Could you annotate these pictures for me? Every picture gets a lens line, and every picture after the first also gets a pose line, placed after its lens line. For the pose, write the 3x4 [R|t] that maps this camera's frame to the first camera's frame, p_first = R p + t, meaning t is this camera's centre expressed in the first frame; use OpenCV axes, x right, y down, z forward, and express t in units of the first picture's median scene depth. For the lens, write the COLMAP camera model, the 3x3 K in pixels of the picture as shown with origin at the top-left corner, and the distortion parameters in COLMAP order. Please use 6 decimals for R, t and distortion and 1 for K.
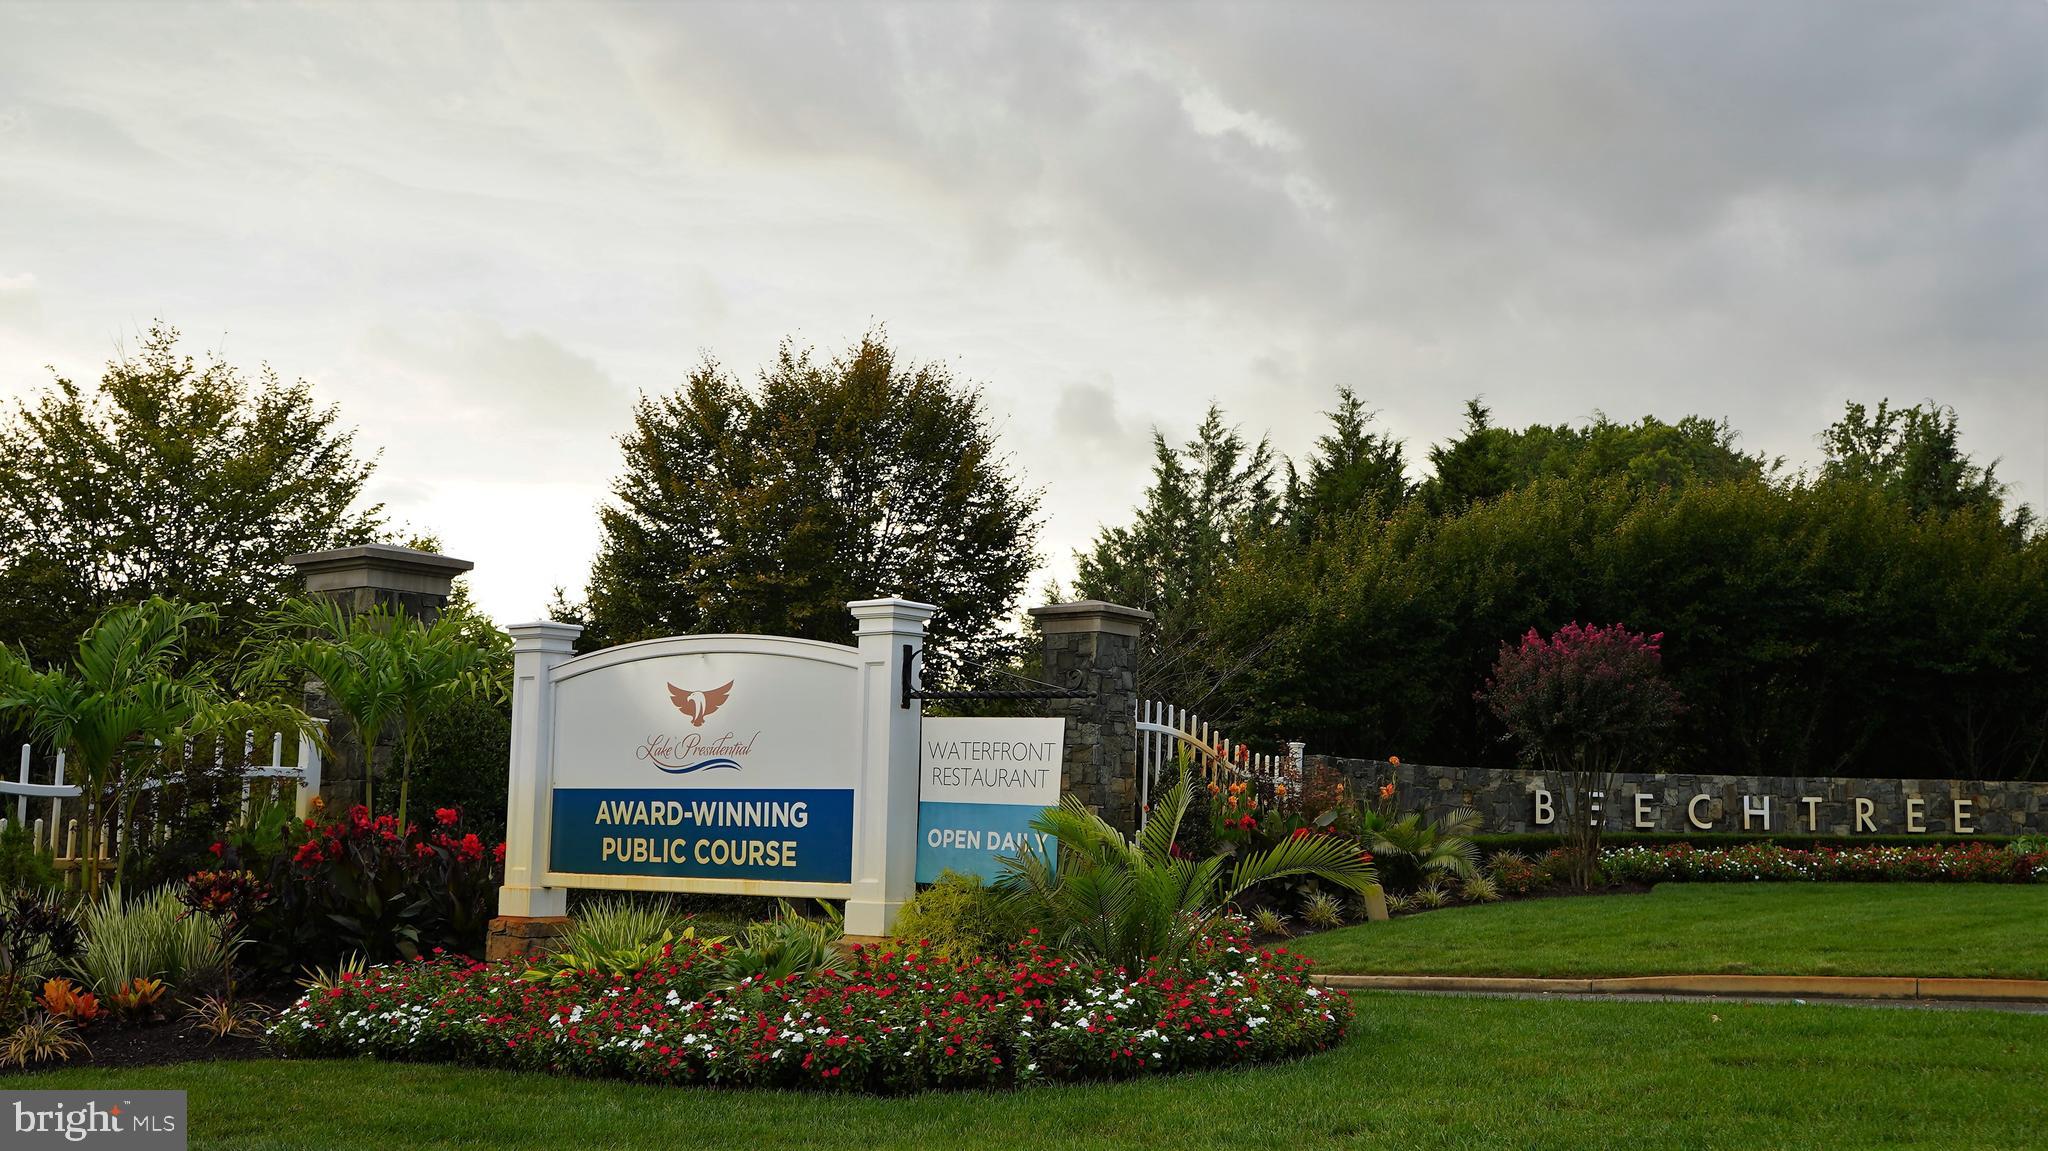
lens RADIAL K [[2265.7, 0, 1024.0], [0, 2265.7, 575.5], [0, 0, 1]] dist [0.026461, 0.019744]
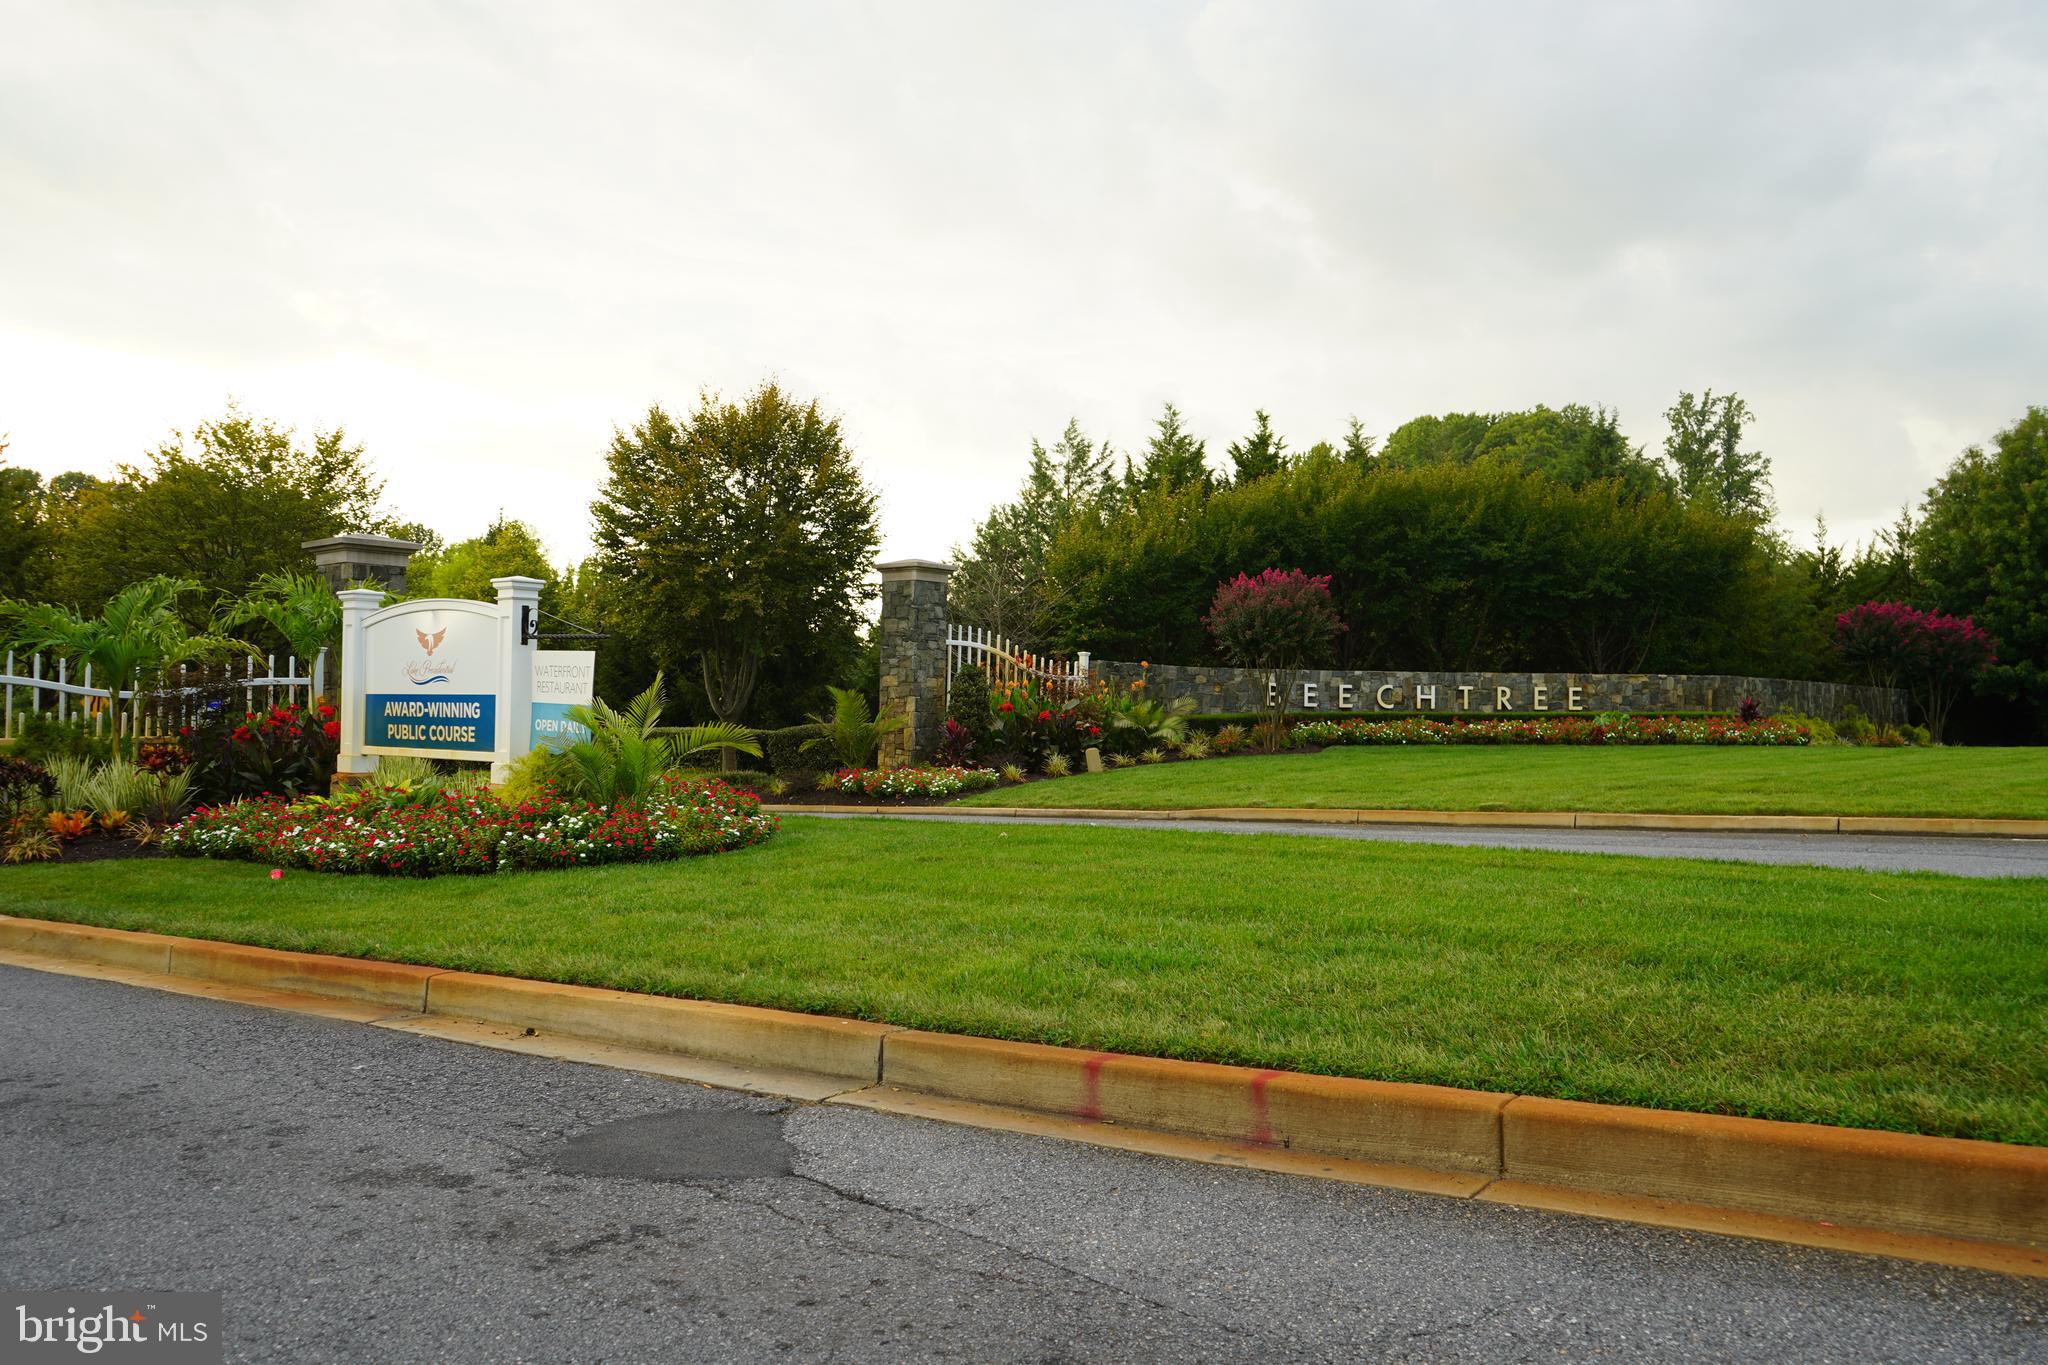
lens RADIAL K [[1637.6, 0, 1024.7], [0, 1637.6, 644.9], [0, 0, 1]] dist [0.008056, 0.007567]
pose [[0.997230, -0.007664, -0.073979, 0.175918], [0.013102, 0.997223, 0.073316, -0.010099], [0.073212, -0.074082, 0.994561, -0.061239]]
